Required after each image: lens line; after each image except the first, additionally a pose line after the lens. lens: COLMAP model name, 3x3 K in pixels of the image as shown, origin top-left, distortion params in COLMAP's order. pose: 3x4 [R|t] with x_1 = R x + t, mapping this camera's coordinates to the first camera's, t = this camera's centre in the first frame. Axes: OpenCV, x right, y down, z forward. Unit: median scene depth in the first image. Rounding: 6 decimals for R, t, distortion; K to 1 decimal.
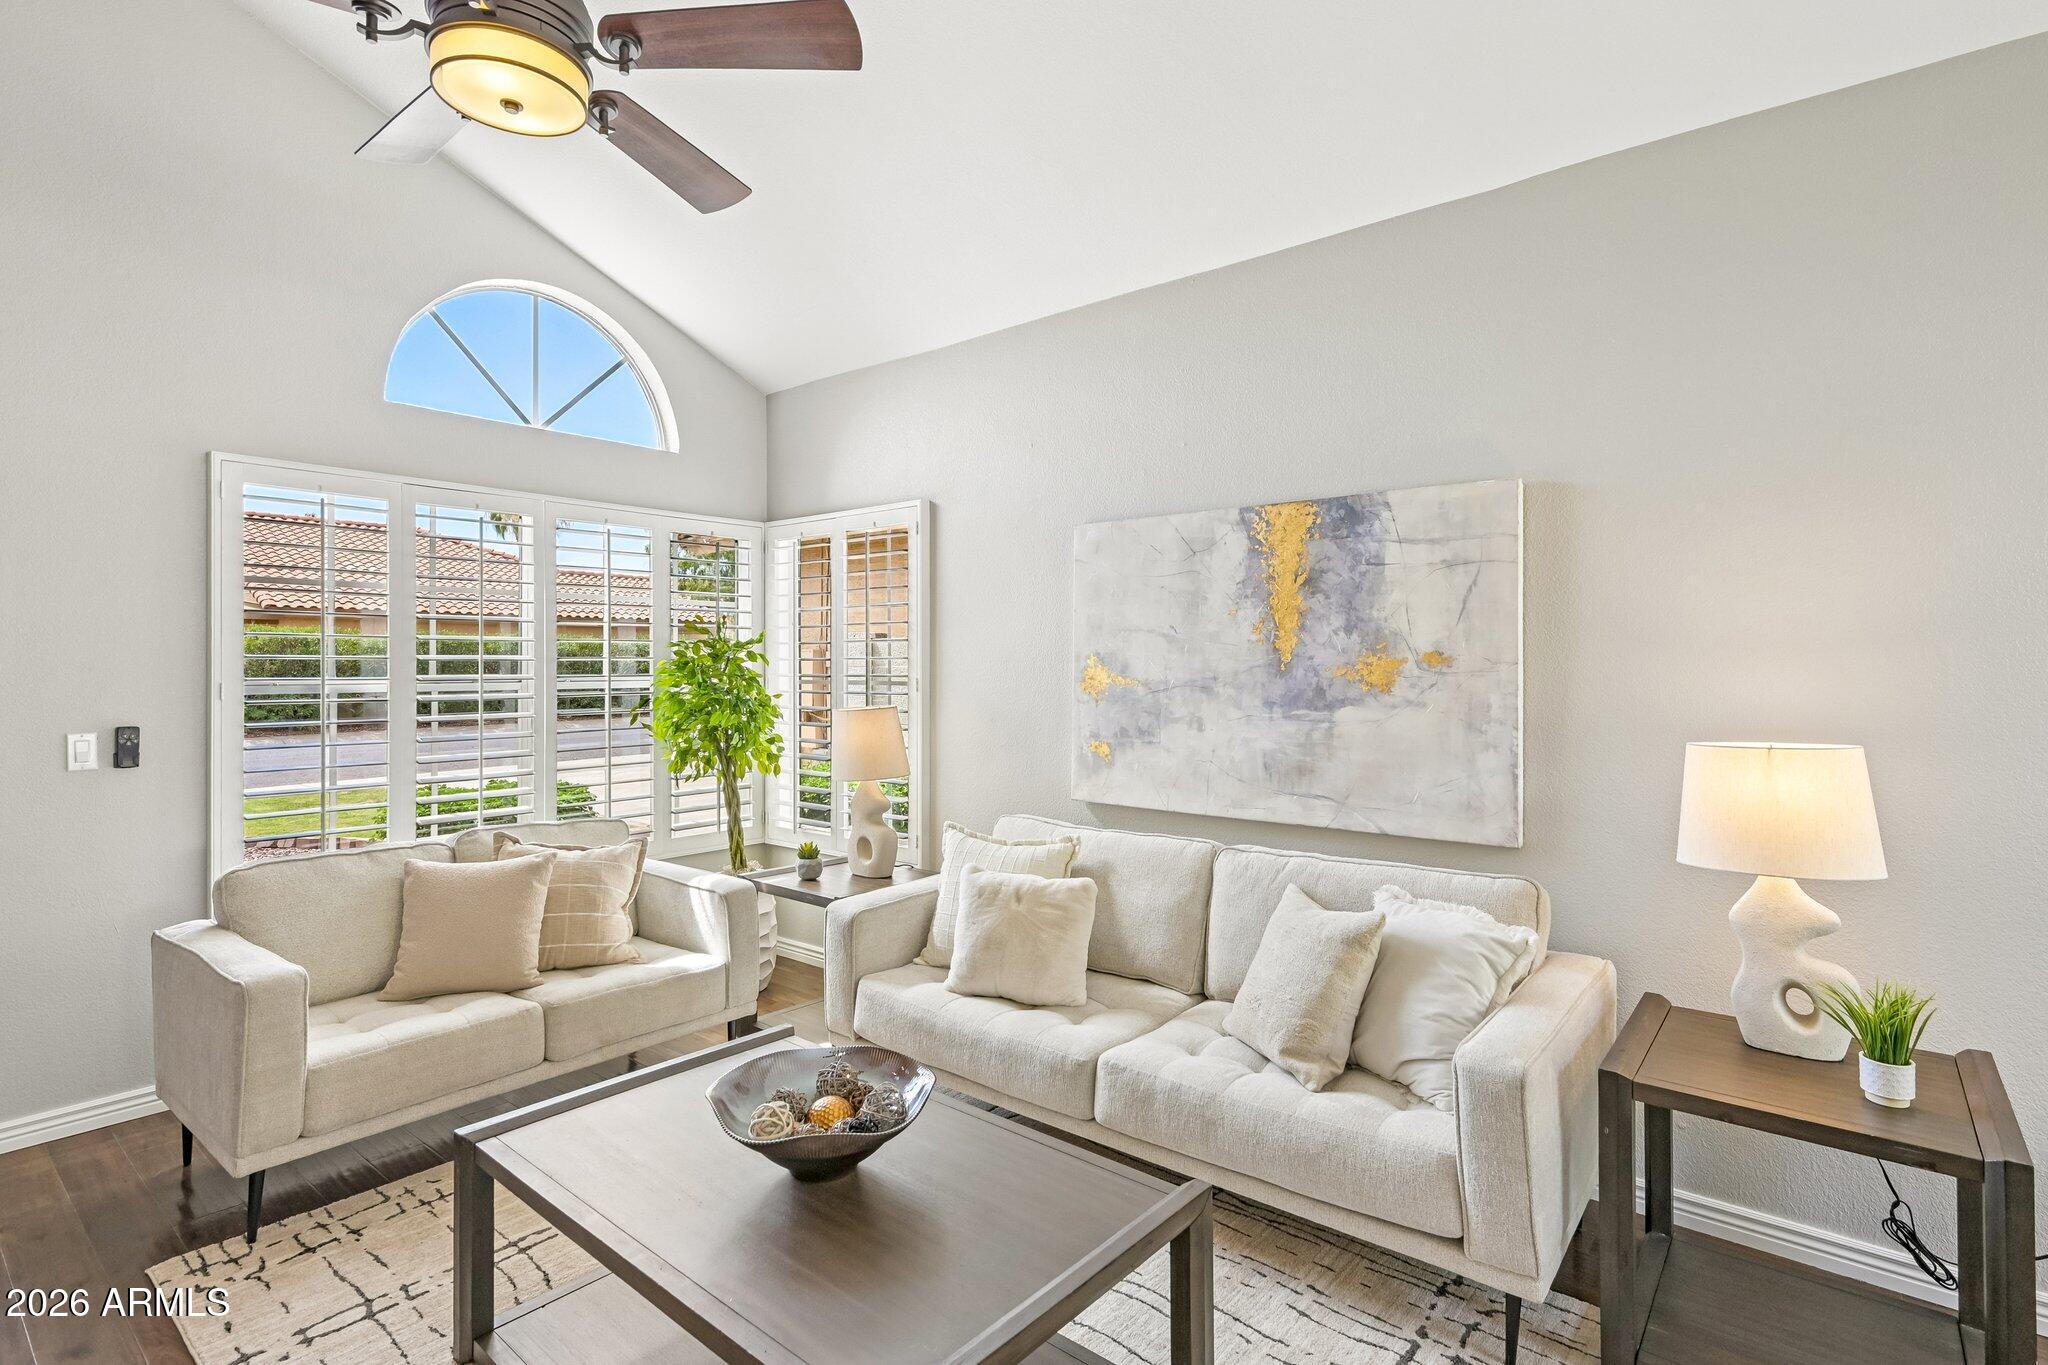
lens RADIAL K [[997.0, 0, 1026.6], [0, 997.0, 660.9], [0, 0, 1]] dist [0.023162, -0.016014]
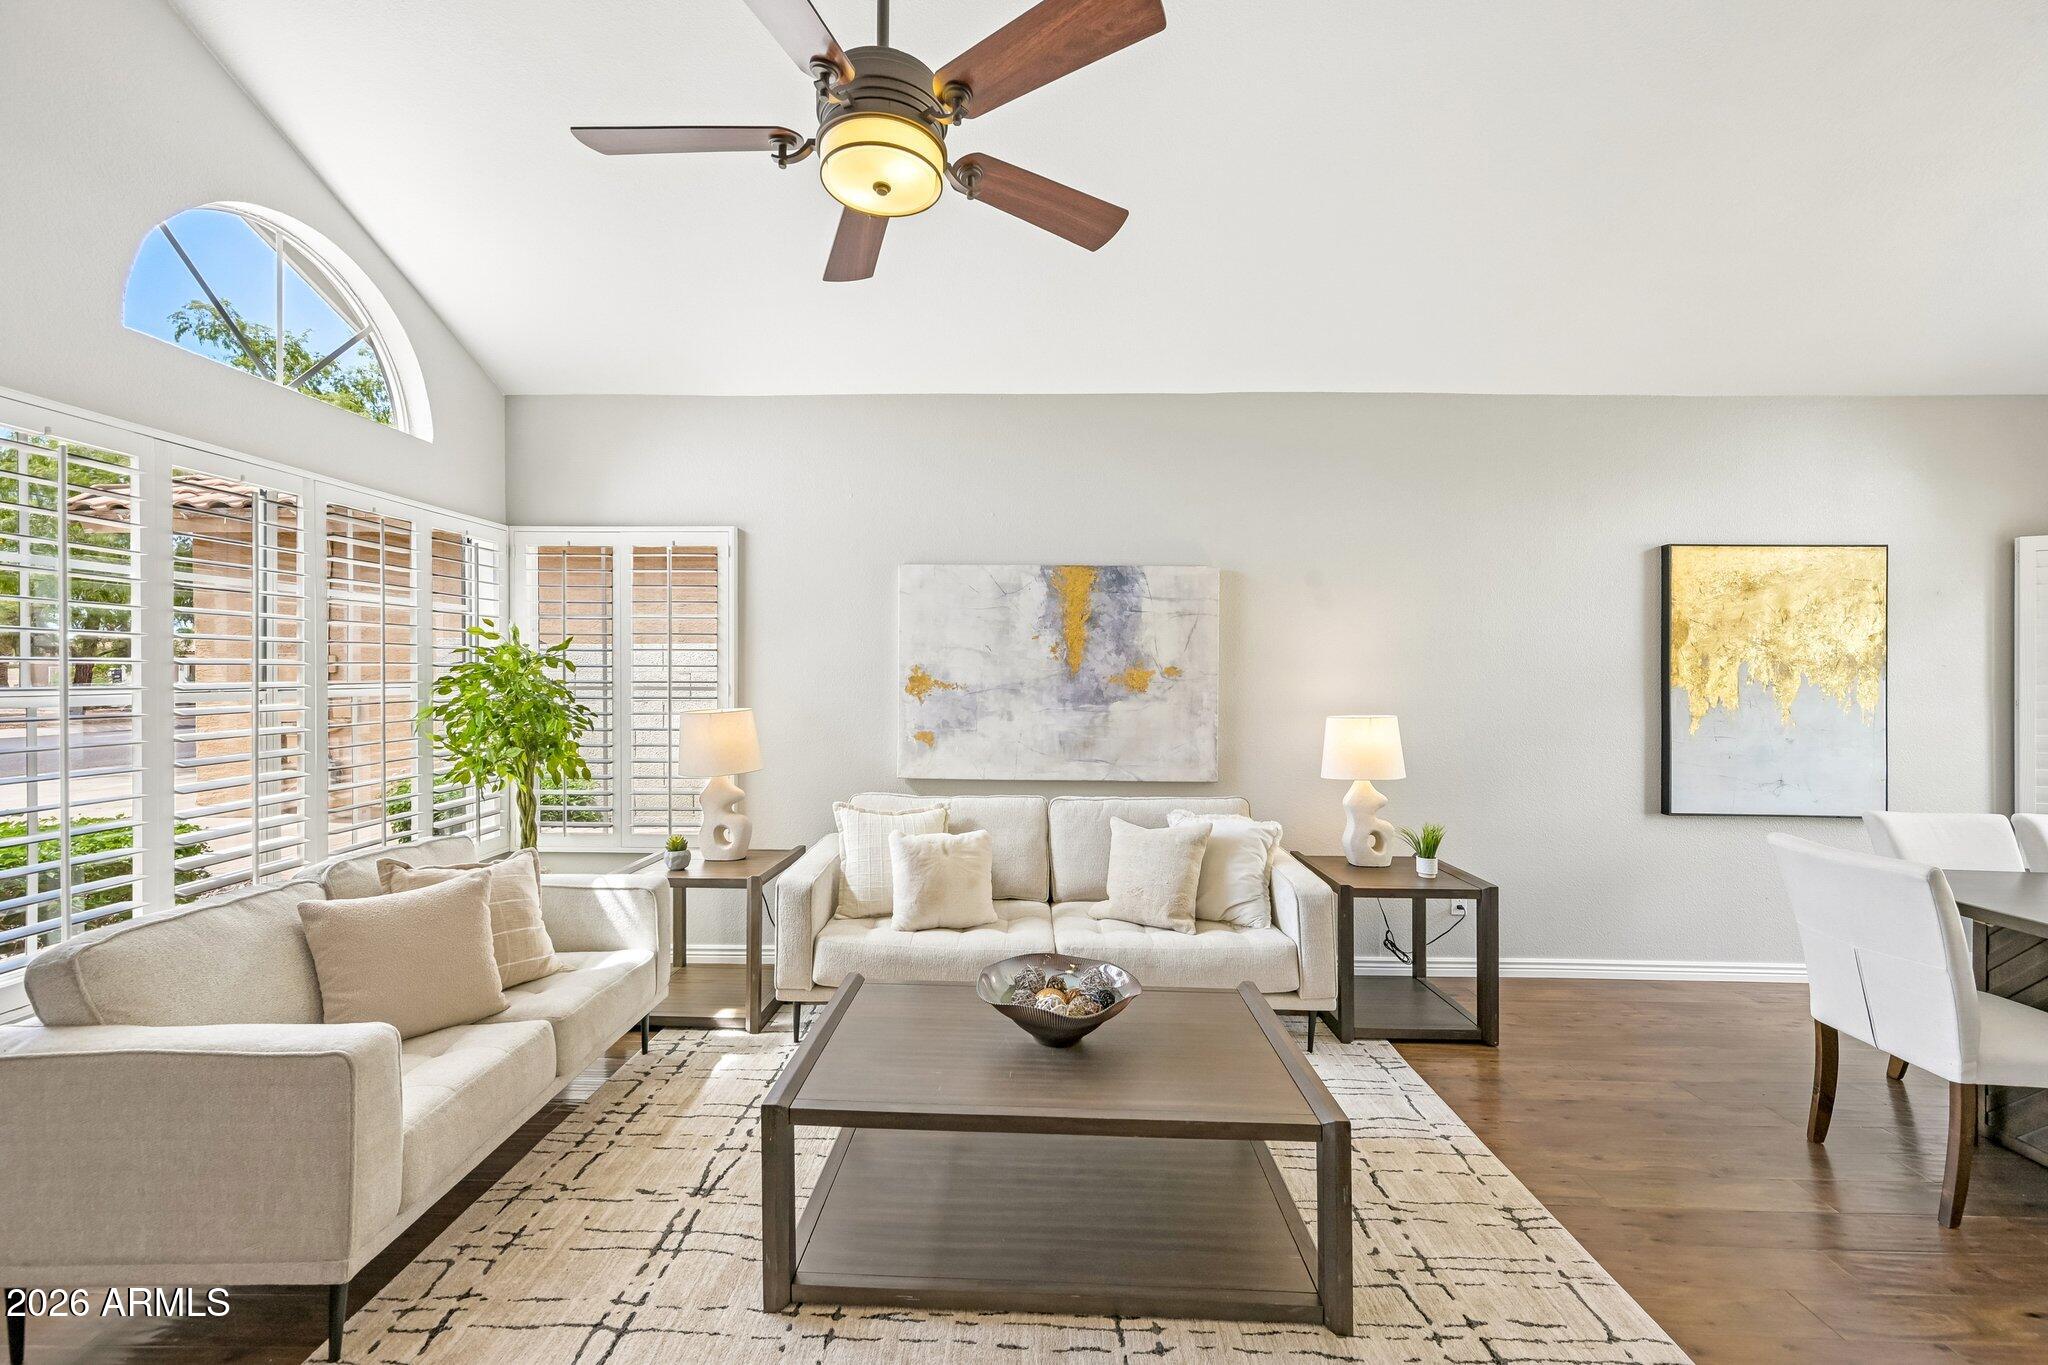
lens RADIAL K [[821.8, 0, 1021.0], [0, 821.8, 671.6], [0, 0, 1]] dist [0.000959, 0.000181]
pose [[0.786893, 0.005197, 0.617067, -0.573126], [-0.009680, 0.999945, 0.003923, -0.004262], [-0.617013, -0.009061, 0.786901, 0.084393]]
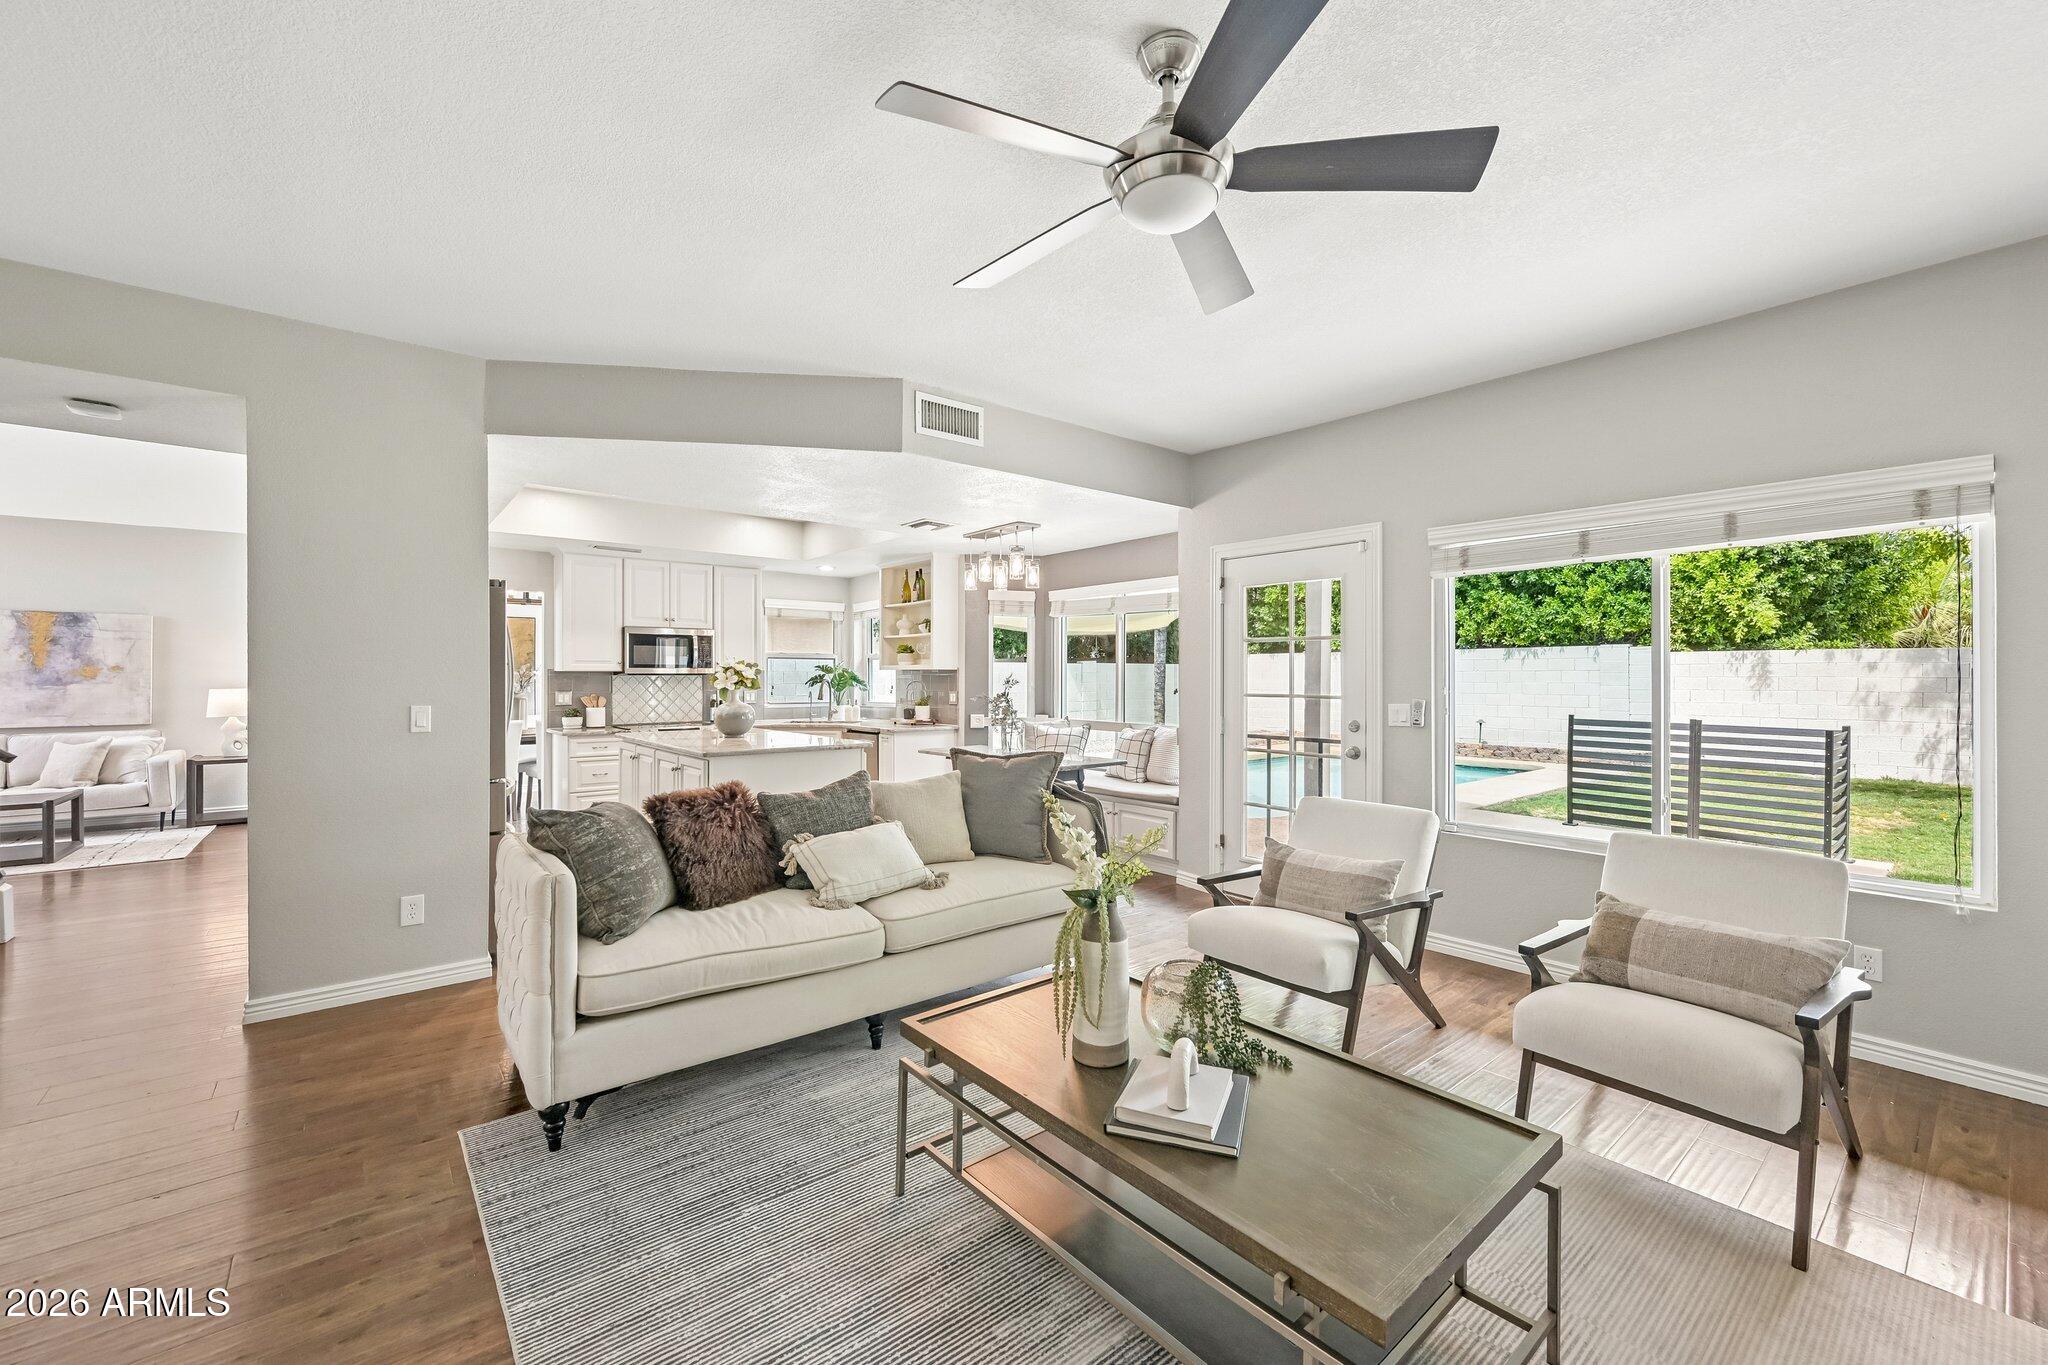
lens RADIAL K [[821.8, 0, 1021.0], [0, 821.8, 671.6], [0, 0, 1]] dist [0.000959, 0.000181]
pose [[0.193533, 0.003115, 0.981089, -1.483110], [-0.007565, 0.999970, -0.001683, -0.008161], [-0.981065, -0.007096, 0.193551, -2.156571]]
